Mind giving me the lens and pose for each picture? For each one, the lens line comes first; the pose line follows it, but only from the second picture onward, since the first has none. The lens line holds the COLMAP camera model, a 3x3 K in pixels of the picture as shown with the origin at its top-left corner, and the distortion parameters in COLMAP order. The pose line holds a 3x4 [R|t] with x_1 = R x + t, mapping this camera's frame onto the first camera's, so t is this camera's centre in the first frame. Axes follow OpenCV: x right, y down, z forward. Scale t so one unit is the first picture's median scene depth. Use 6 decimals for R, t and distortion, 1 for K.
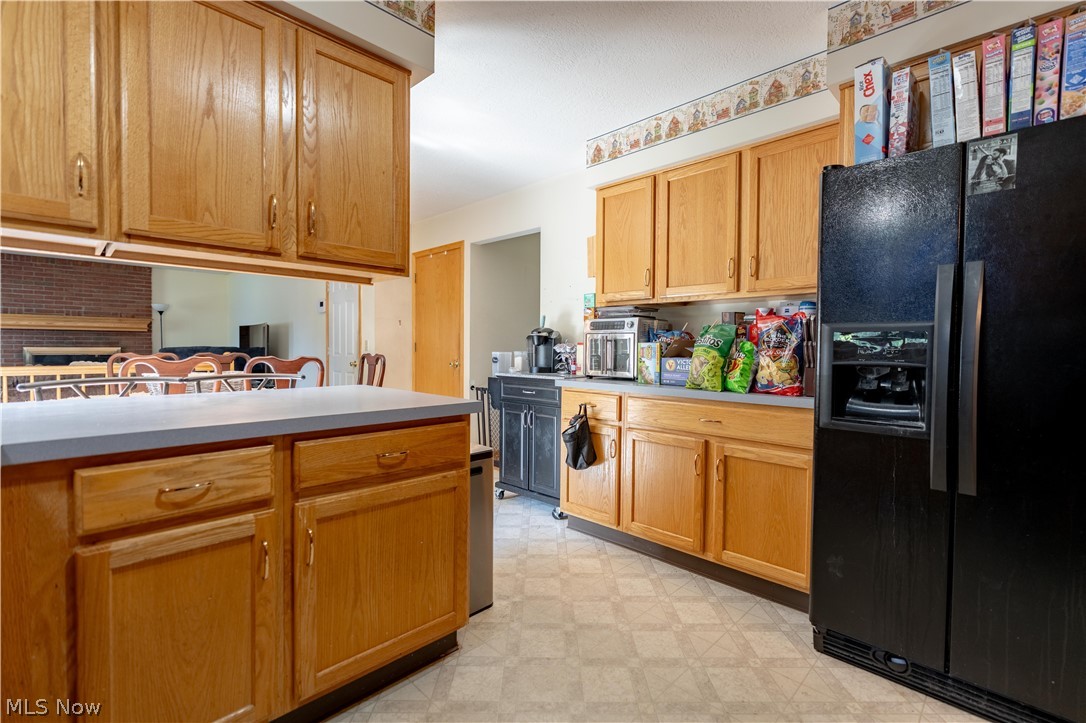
lens RADIAL K [[484.2, 0, 545.5], [0, 484.2, 358.9], [0, 0, 1]] dist [-0.005253, 0.000648]
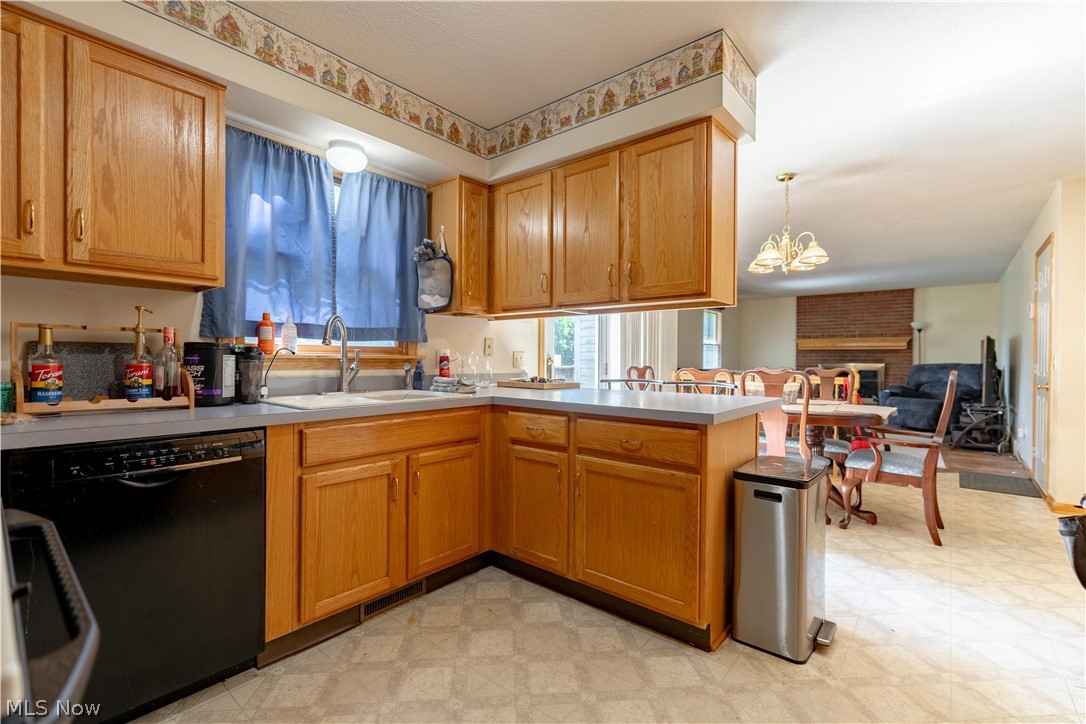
lens RADIAL K [[484.2, 0, 545.7], [0, 484.2, 362.2], [0, 0, 1]] dist [-0.005253, 0.000648]
pose [[0.078142, 0.000989, -0.996942, 0.542584], [-0.030134, 0.999545, -0.001371, -0.006116], [0.996487, 0.030149, 0.078137, 0.363839]]
